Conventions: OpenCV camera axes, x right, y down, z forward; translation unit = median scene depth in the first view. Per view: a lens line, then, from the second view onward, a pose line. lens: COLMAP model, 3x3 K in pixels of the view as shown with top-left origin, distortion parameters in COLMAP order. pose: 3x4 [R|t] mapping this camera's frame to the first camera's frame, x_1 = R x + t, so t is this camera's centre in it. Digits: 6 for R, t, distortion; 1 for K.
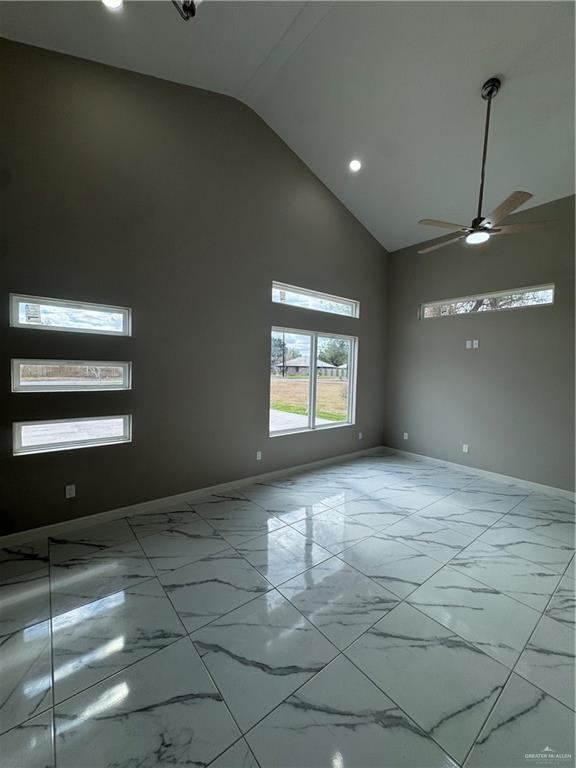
lens RADIAL K [[306.6, 0, 288.6], [0, 306.6, 383.3], [0, 0, 1]] dist [-0.003241, 0.000509]
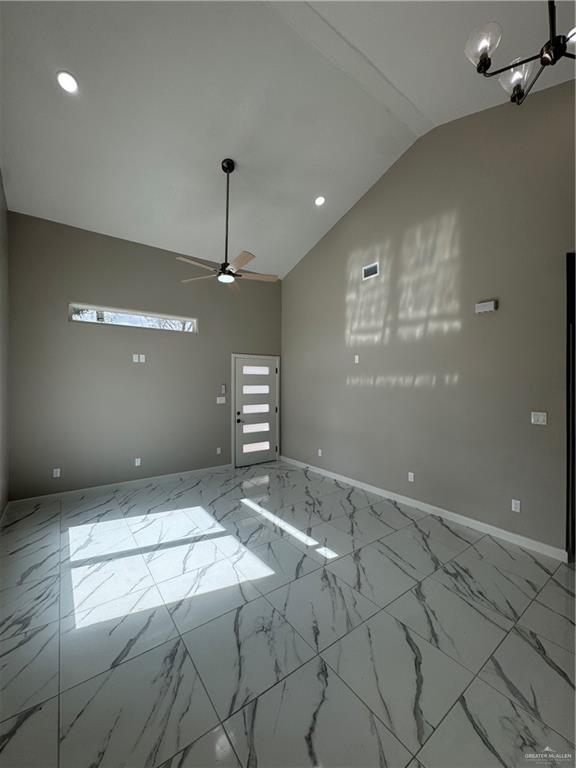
lens RADIAL K [[306.6, 0, 288.8], [0, 306.6, 384.1], [0, 0, 1]] dist [-0.003241, 0.000509]
pose [[0.037438, -0.030034, 0.998847, -0.605083], [0.043827, 0.998636, 0.028385, -0.073736], [-0.998337, 0.042713, 0.038704, 0.705645]]
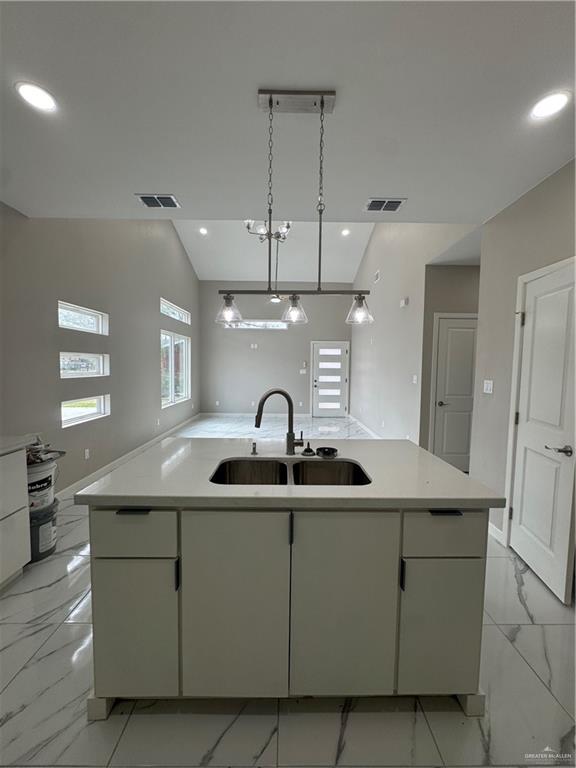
lens RADIAL K [[306.6, 0, 289.6], [0, 306.6, 384.1], [0, 0, 1]] dist [-0.003241, 0.000509]
pose [[0.618996, -0.064504, 0.782741, -1.078504], [0.040961, 0.997917, 0.049845, 0.023562], [-0.784325, 0.001208, 0.620349, -0.450501]]
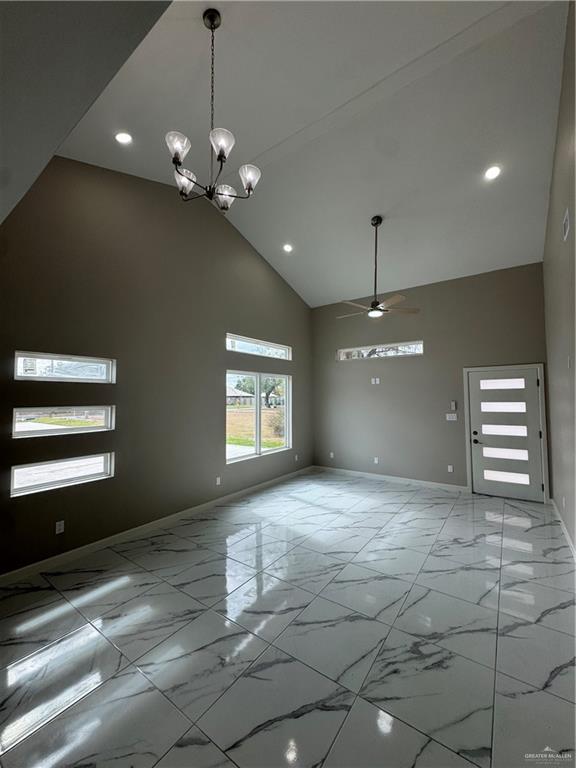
lens RADIAL K [[306.6, 0, 288.8], [0, 306.6, 383.9], [0, 0, 1]] dist [-0.003241, 0.000509]
pose [[0.963308, -0.017983, 0.267797, -0.191086], [0.042524, 0.995377, -0.086123, -0.023881], [-0.265010, 0.094351, 0.959619, -0.283221]]
